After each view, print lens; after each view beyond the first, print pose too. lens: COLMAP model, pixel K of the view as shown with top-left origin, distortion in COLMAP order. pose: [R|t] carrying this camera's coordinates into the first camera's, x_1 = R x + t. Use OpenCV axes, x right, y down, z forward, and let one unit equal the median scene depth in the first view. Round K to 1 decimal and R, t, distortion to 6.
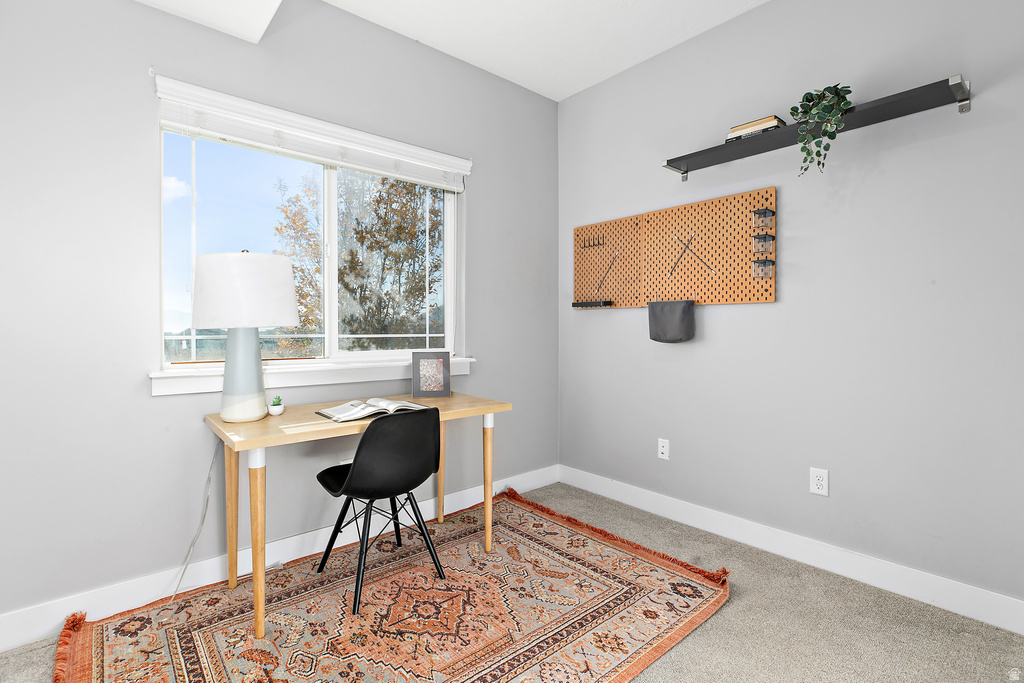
lens RADIAL K [[485.3, 0, 512.9], [0, 485.3, 335.0], [0, 0, 1]] dist [-0.002167, 0.001077]
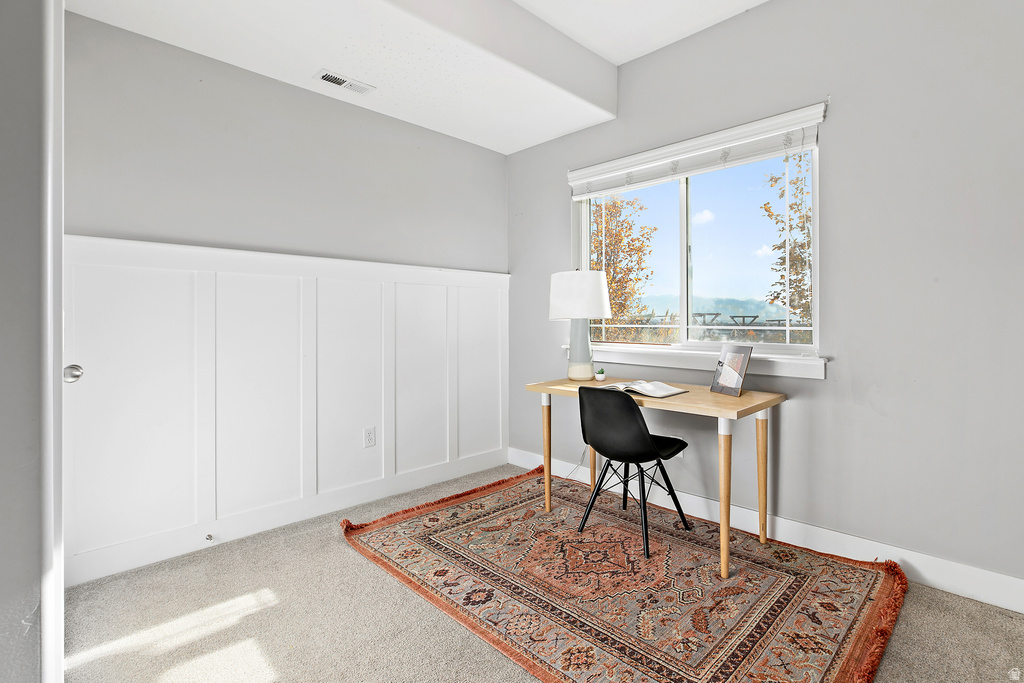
lens RADIAL K [[485.3, 0, 528.0], [0, 485.3, 319.3], [0, 0, 1]] dist [-0.002167, 0.001077]
pose [[0.093663, 0.002808, -0.995600, 0.899588], [-0.016887, 0.999857, 0.001231, -0.012101], [0.995461, 0.016698, 0.093697, 0.650012]]
